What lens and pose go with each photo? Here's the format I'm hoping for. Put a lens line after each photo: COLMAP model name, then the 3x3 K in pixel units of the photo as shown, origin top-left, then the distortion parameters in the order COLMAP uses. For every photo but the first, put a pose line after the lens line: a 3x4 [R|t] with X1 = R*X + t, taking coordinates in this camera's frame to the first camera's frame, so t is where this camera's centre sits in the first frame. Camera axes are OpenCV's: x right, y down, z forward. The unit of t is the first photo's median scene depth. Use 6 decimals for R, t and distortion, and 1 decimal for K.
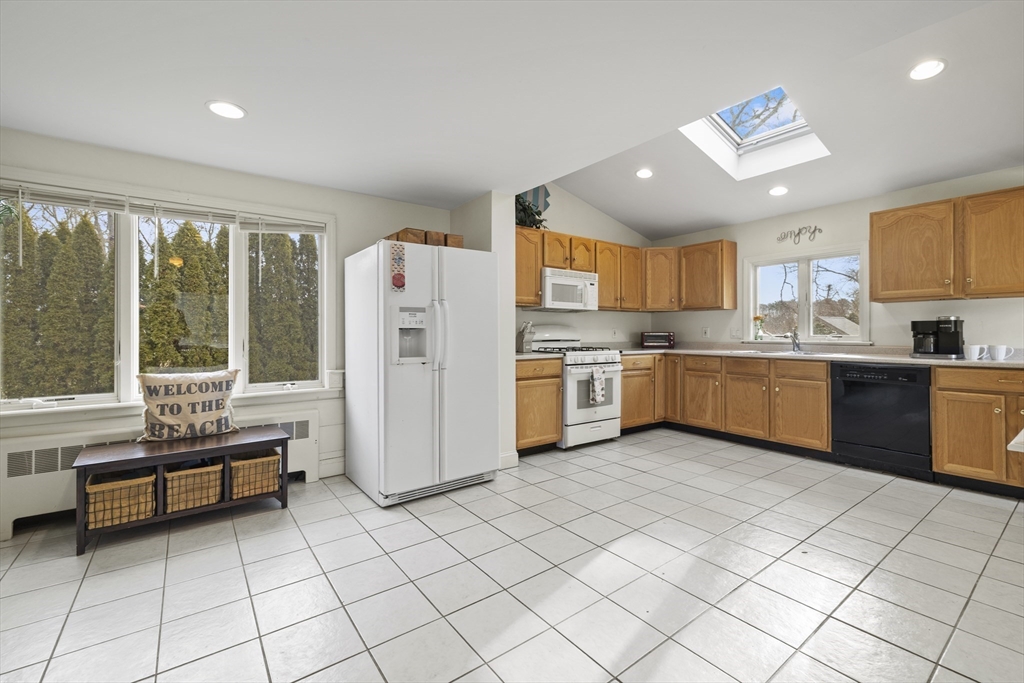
lens RADIAL K [[437.3, 0, 512.0], [0, 437.3, 341.5], [0, 0, 1]] dist [-0.000616, -0.000012]
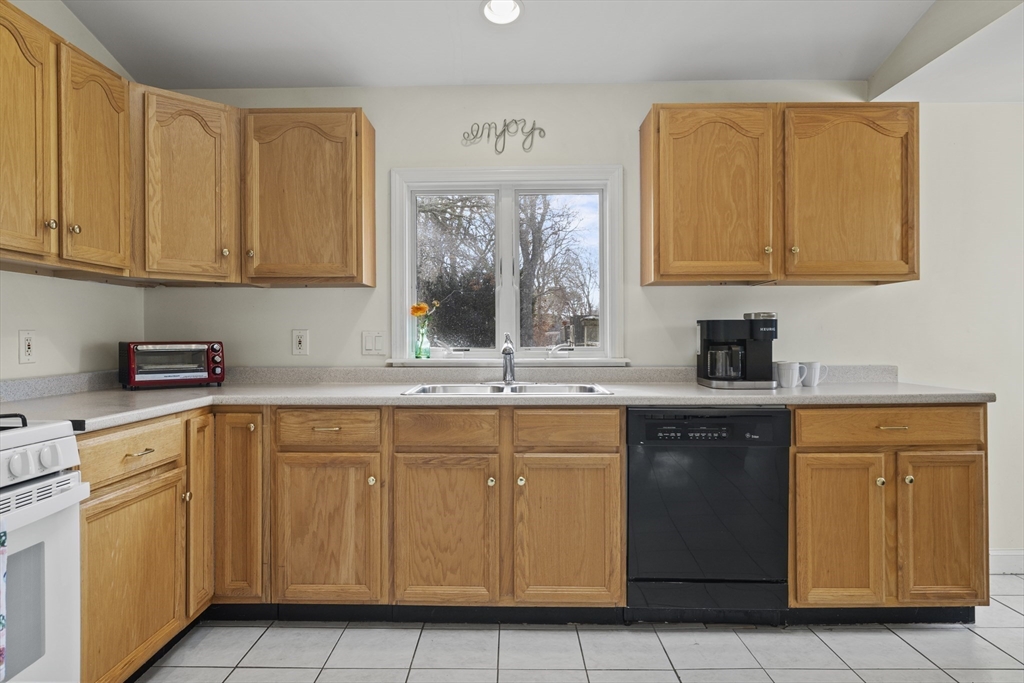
lens RADIAL K [[653.2, 0, 512.0], [0, 653.2, 341.5], [0, 0, 1]] dist [-0.006056, -0.002866]
pose [[0.619042, -0.006412, 0.785332, 0.105406], [0.018913, 0.999798, -0.006746, -0.015747], [-0.785130, 0.019029, 0.619039, 0.546355]]
